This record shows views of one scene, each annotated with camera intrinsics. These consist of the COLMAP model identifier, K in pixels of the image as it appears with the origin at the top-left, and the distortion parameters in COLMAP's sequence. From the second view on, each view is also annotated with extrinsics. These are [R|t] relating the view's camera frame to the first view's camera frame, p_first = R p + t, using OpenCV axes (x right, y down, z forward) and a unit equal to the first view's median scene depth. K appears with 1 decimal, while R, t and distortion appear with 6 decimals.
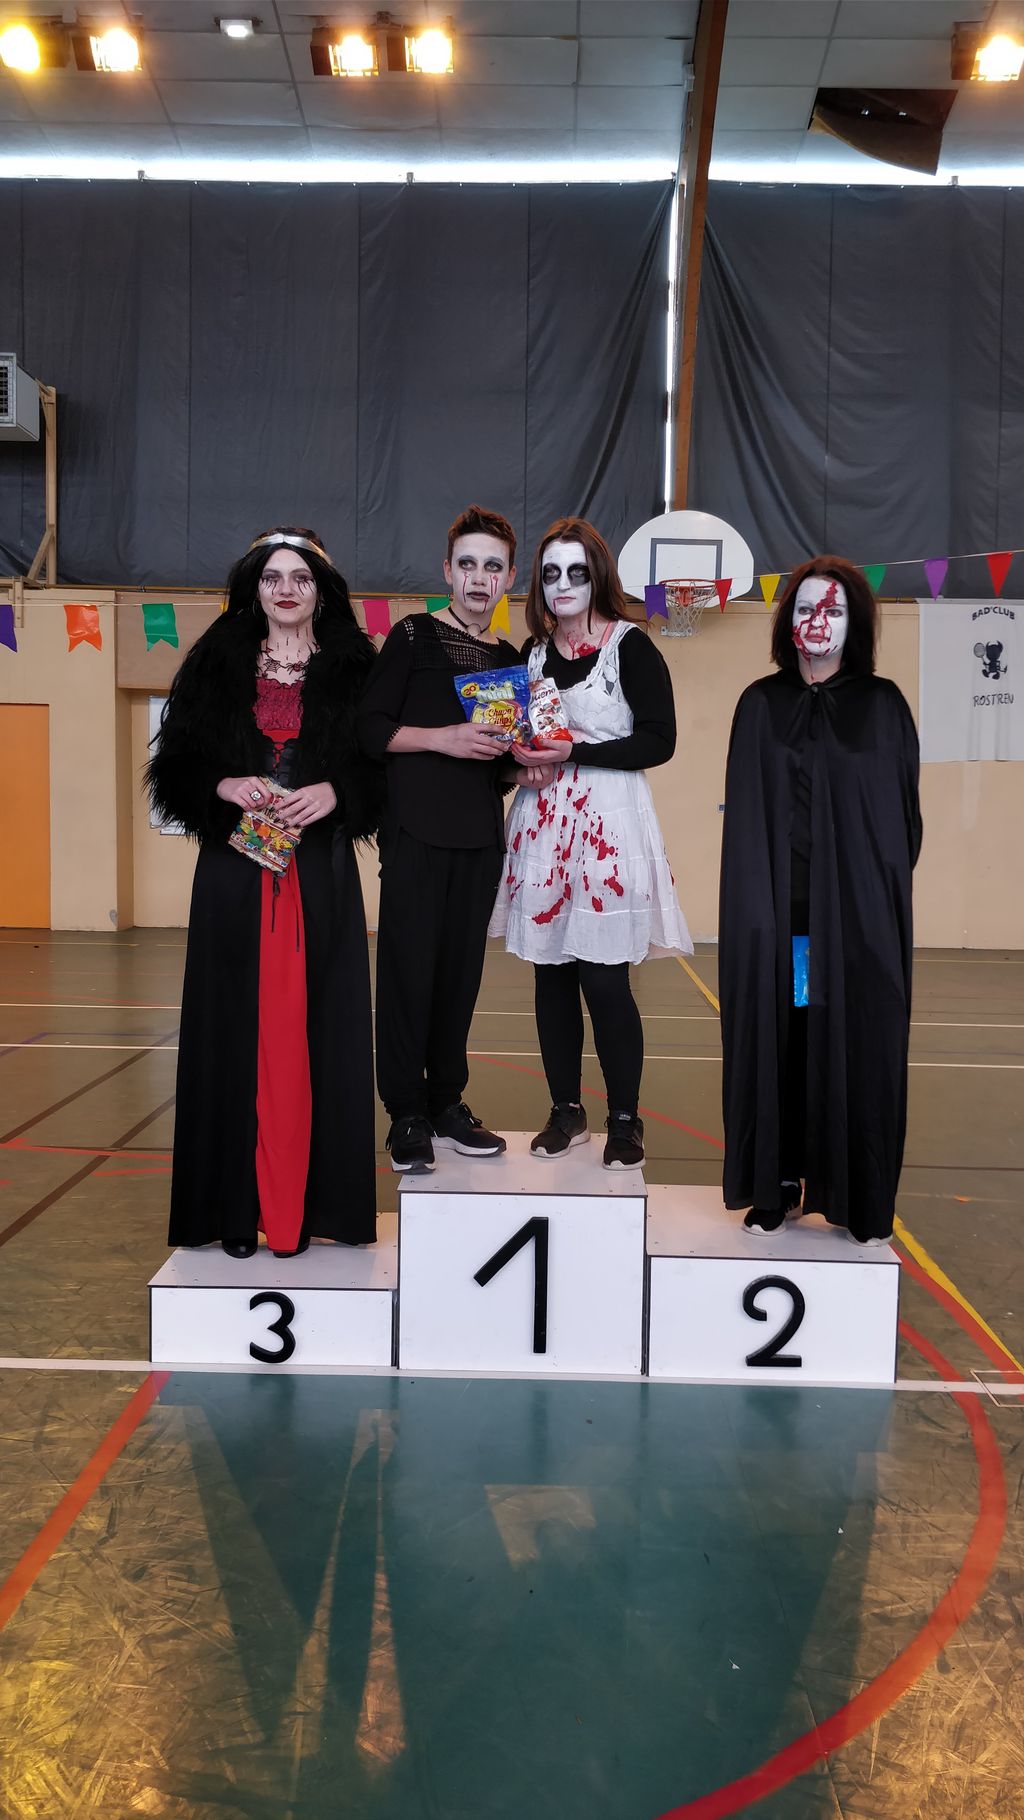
lens RADIAL K [[1464.3, 0, 512.0], [0, 1464.3, 910.0], [0, 0, 1]] dist [0.011852, 0.004529]
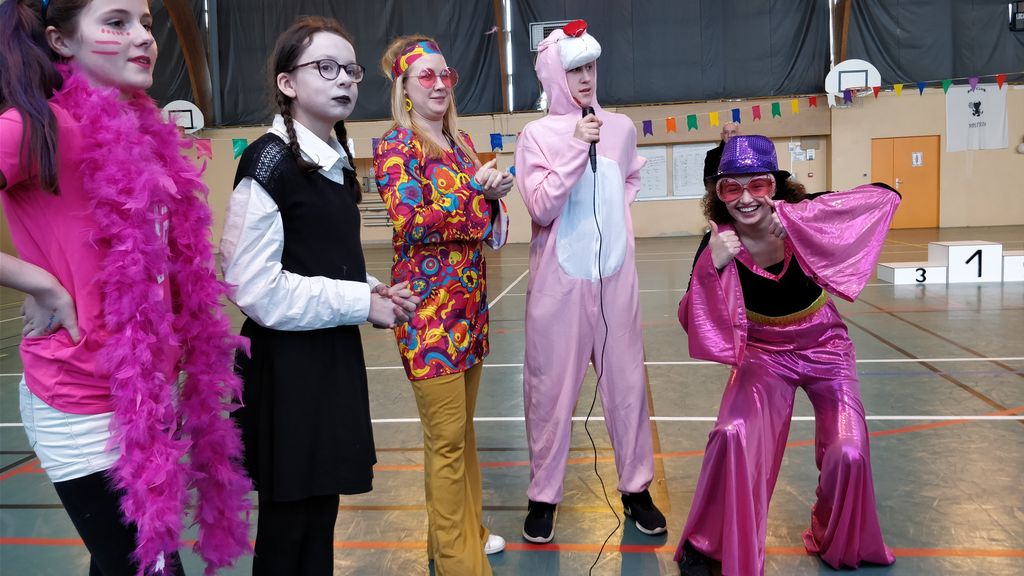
lens RADIAL K [[823.9, 0, 512.0], [0, 823.9, 288.0], [0, 0, 1]] dist [0.011852, 0.004529]
pose [[0.993352, -0.043212, -0.106698, -0.322488], [0.047865, 0.997994, 0.041443, 0.037885], [0.104693, -0.046275, 0.993427, -0.499714]]
